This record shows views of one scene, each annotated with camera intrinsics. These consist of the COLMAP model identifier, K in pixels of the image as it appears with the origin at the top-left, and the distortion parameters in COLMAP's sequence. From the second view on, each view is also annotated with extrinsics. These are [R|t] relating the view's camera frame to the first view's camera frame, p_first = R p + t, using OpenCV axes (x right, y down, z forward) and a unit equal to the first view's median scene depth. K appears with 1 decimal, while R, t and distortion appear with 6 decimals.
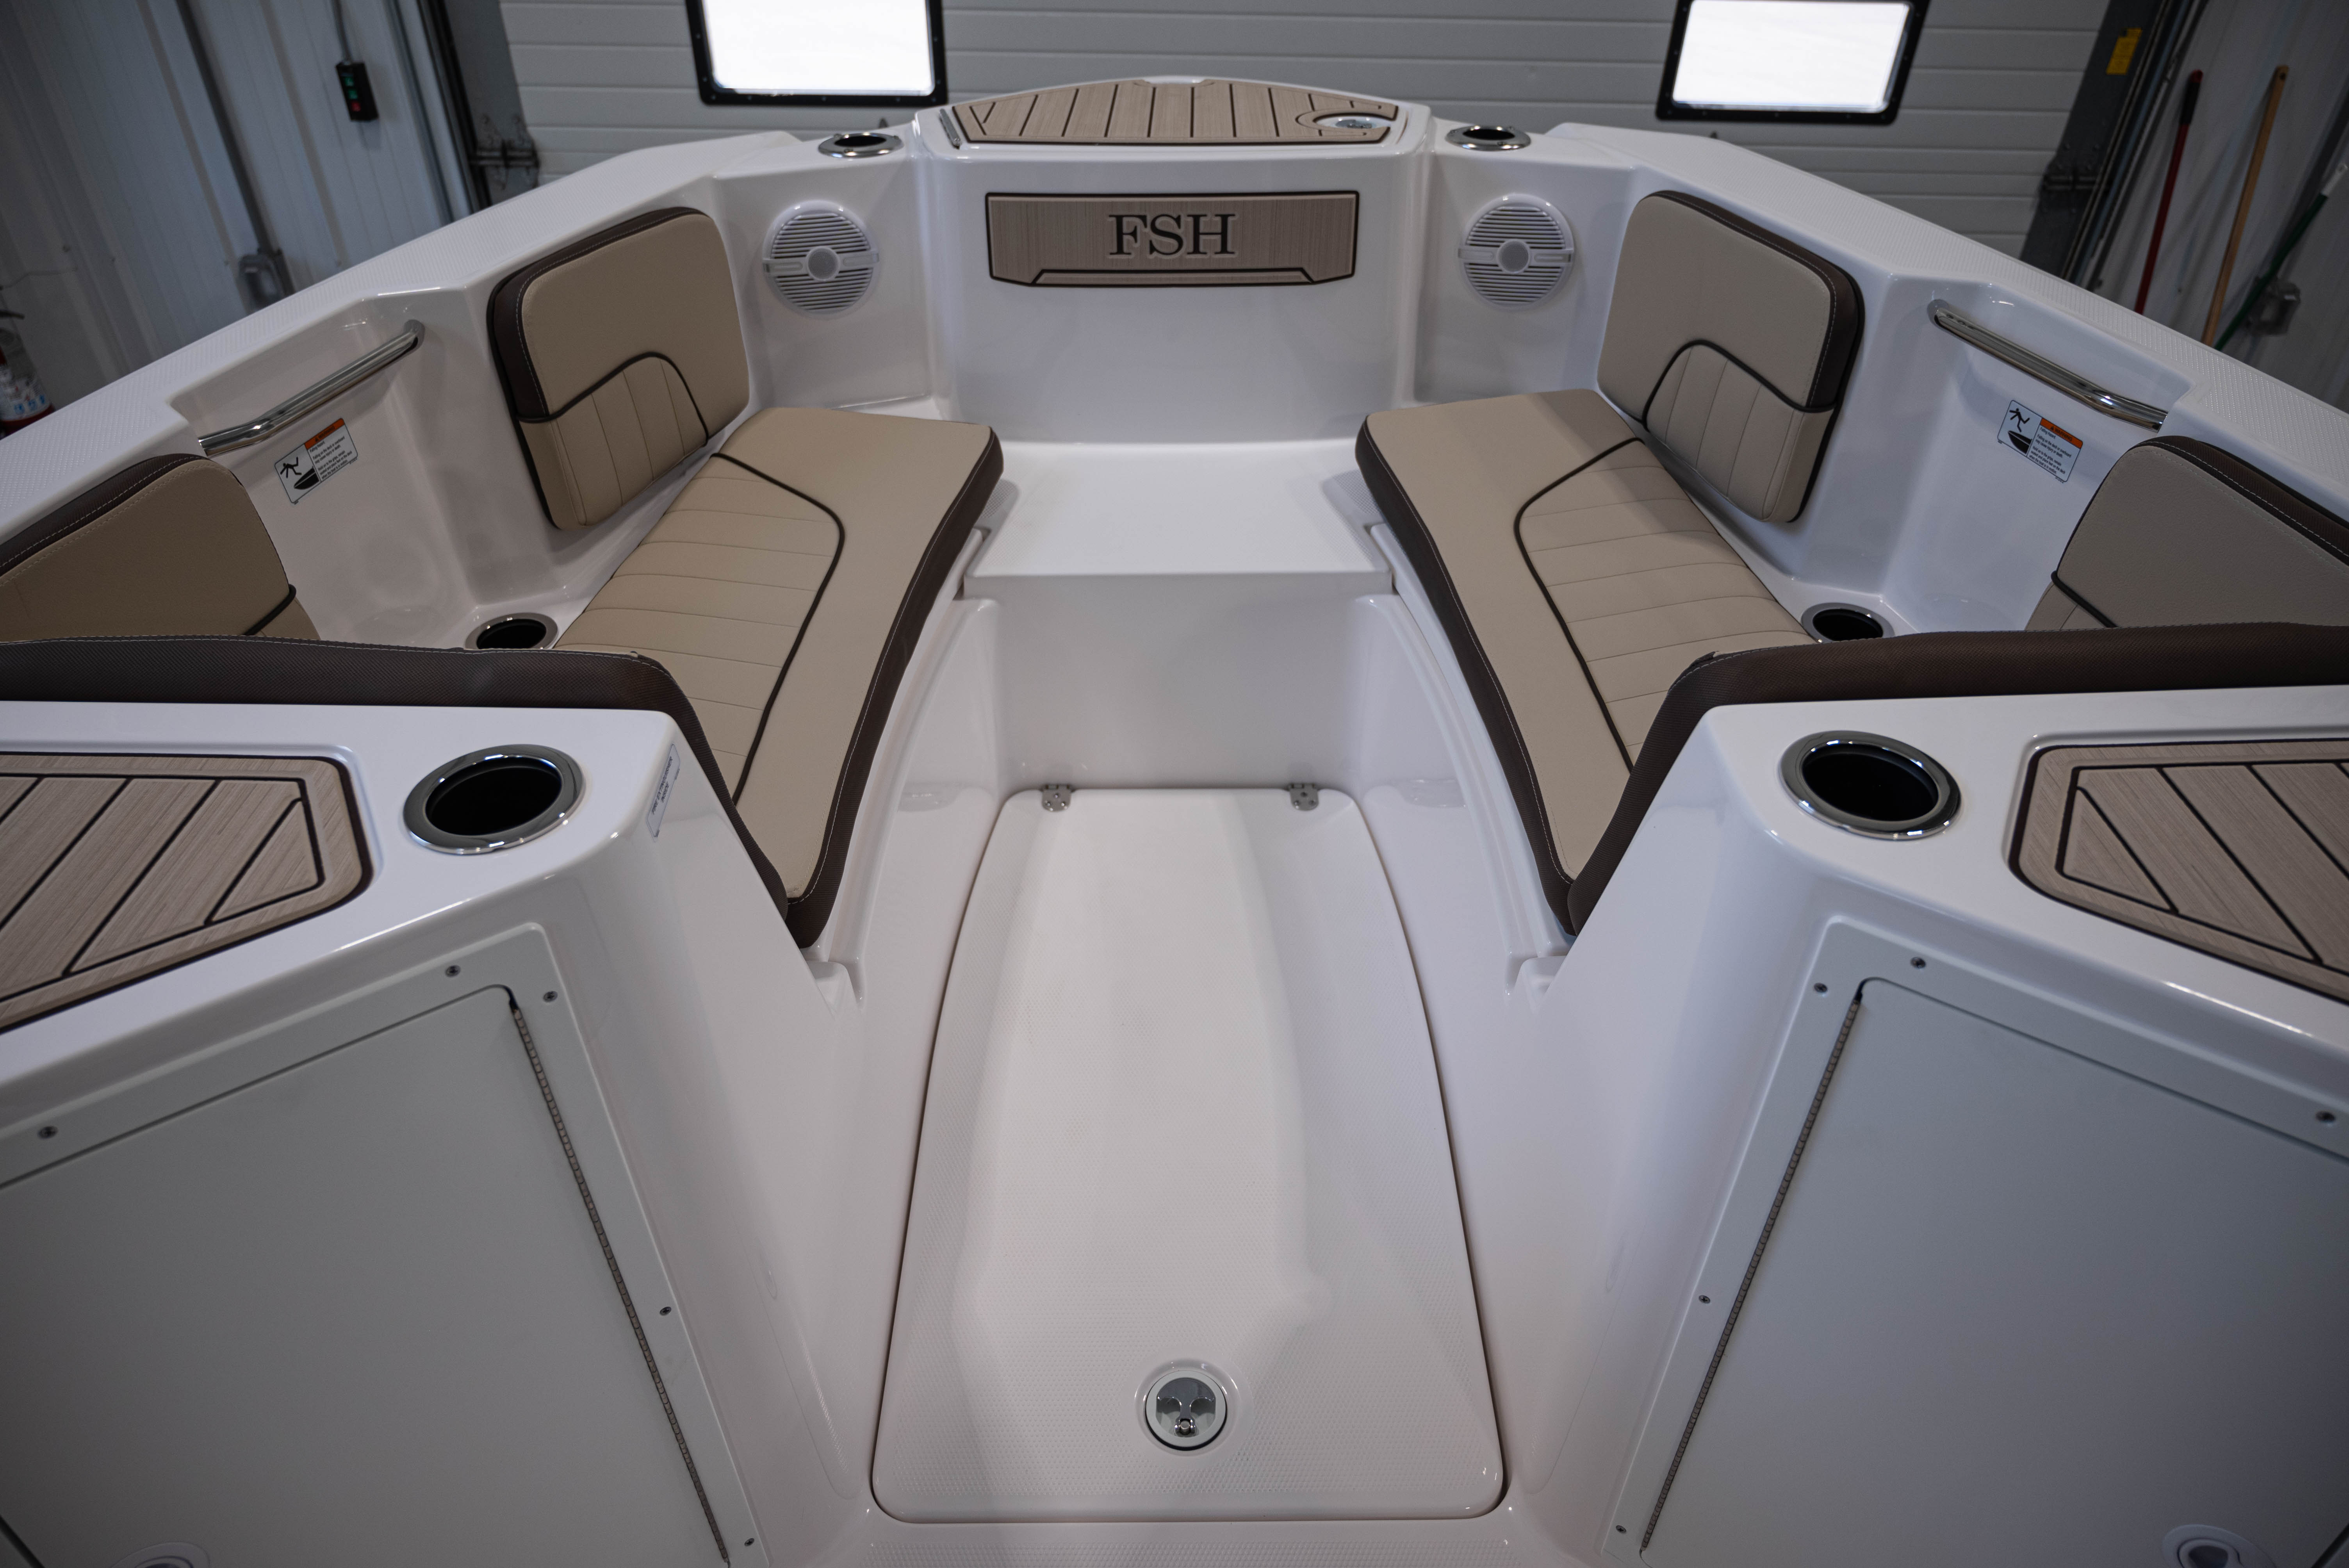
lens RADIAL K [[1569.0, 0, 1173.0], [0, 1569.0, 780.2], [0, 0, 1]] dist [-0.003740, -0.000963]
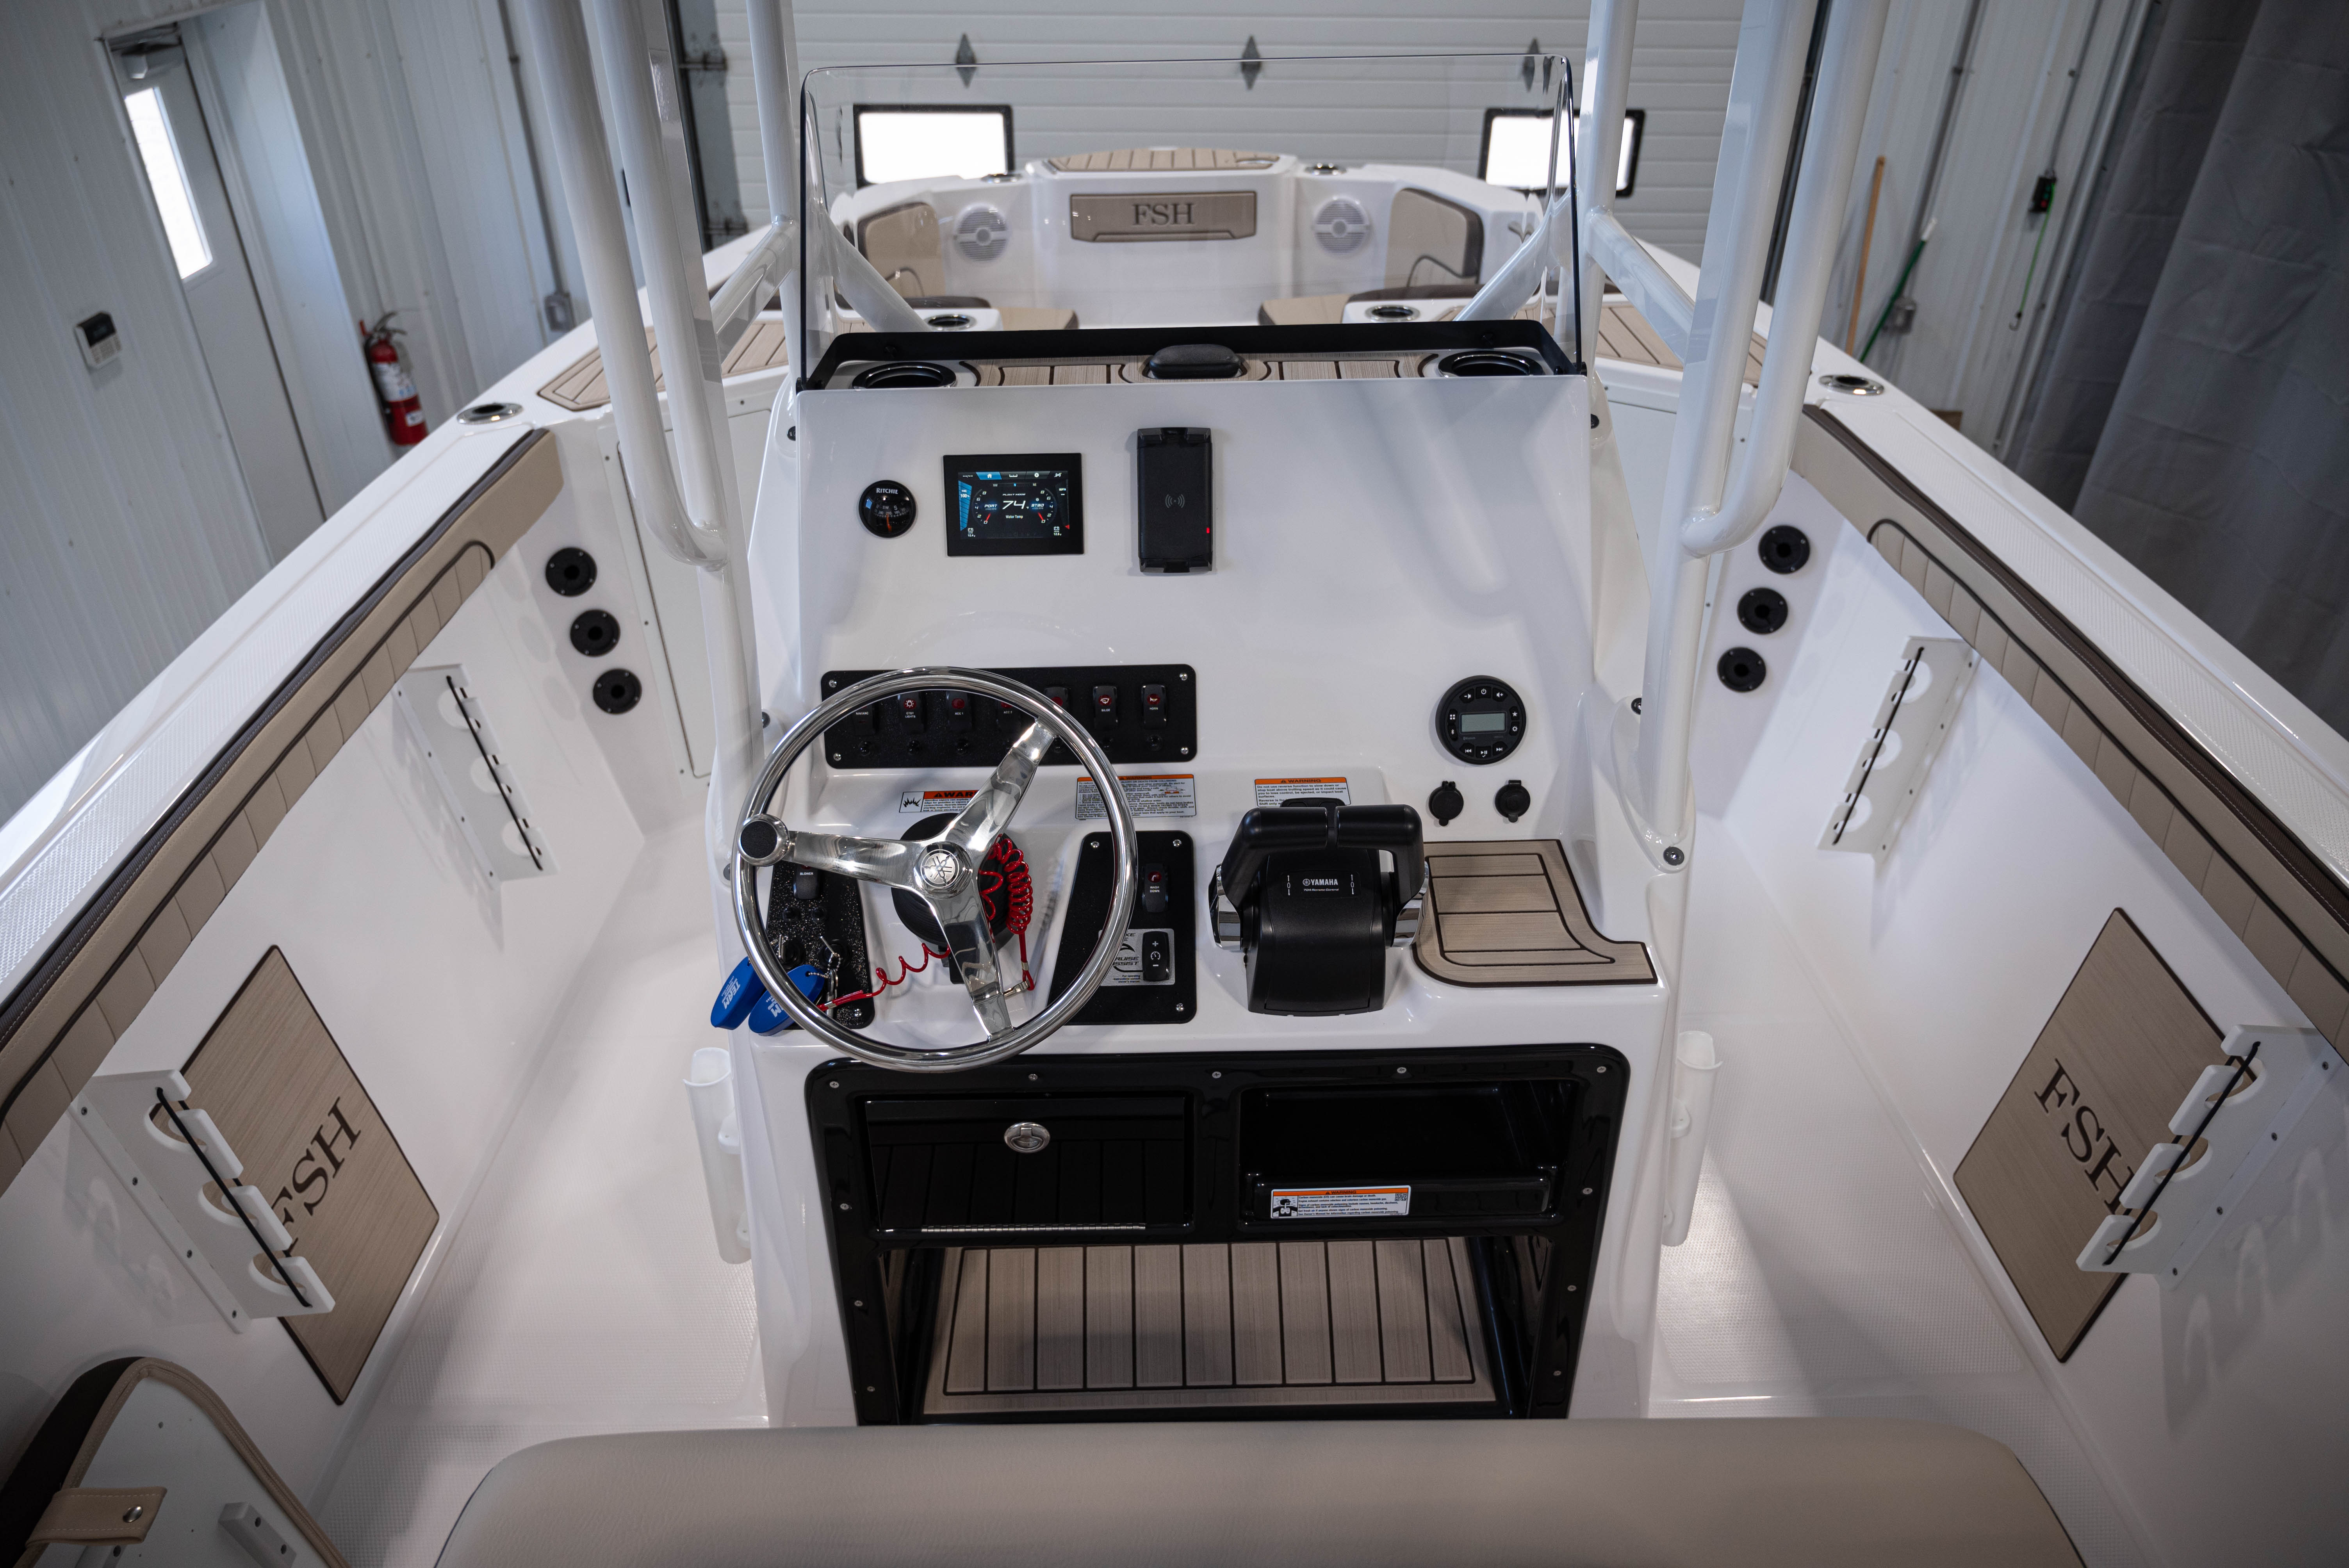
lens RADIAL K [[1569.3, 0, 1174.5], [0, 1569.3, 784.0], [0, 0, 1]] dist [-0.003827, -0.000450]
pose [[0.999889, -0.014078, 0.004917, -0.006383], [0.014463, 0.995827, -0.090103, 0.552261], [-0.003628, 0.090164, 0.995920, -0.918516]]
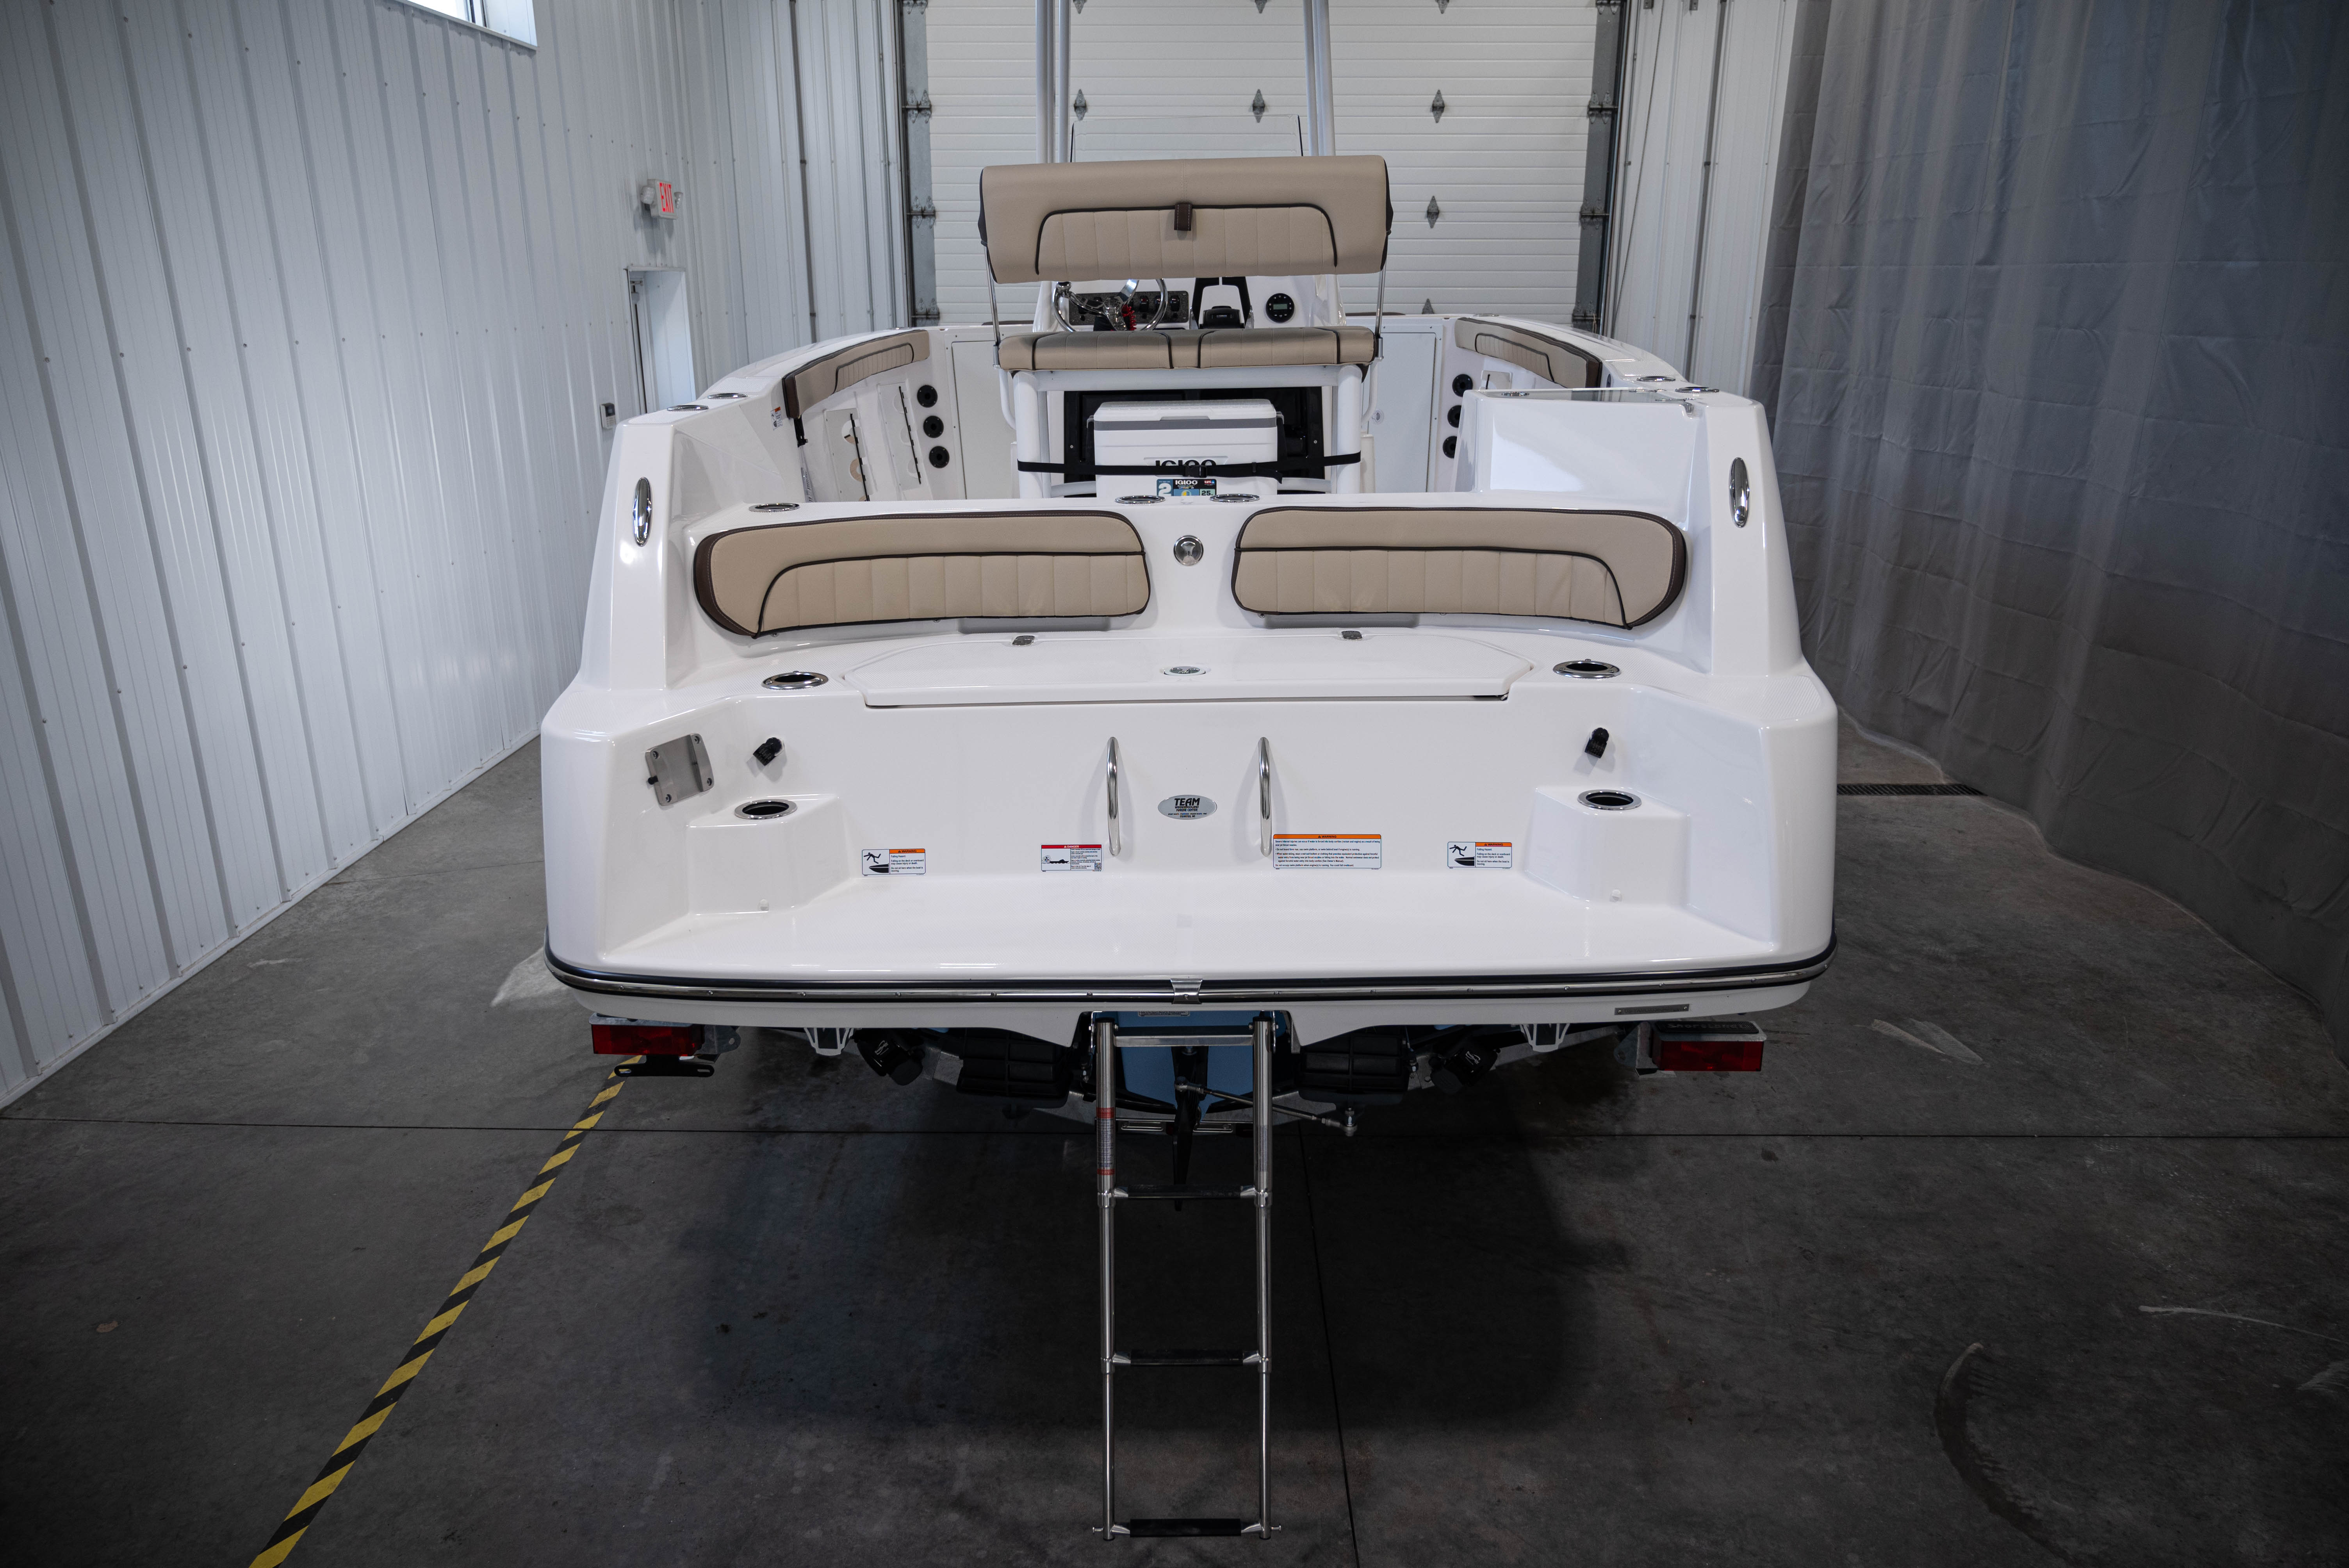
lens RADIAL K [[1569.3, 0, 1174.5], [0, 1569.3, 784.0], [0, 0, 1]] dist [-0.003827, -0.000450]
pose [[0.999497, -0.003877, -0.031485, 0.058527], [-0.007065, 0.940364, -0.340095, 1.940077], [0.030926, 0.340146, 0.939864, -2.153145]]
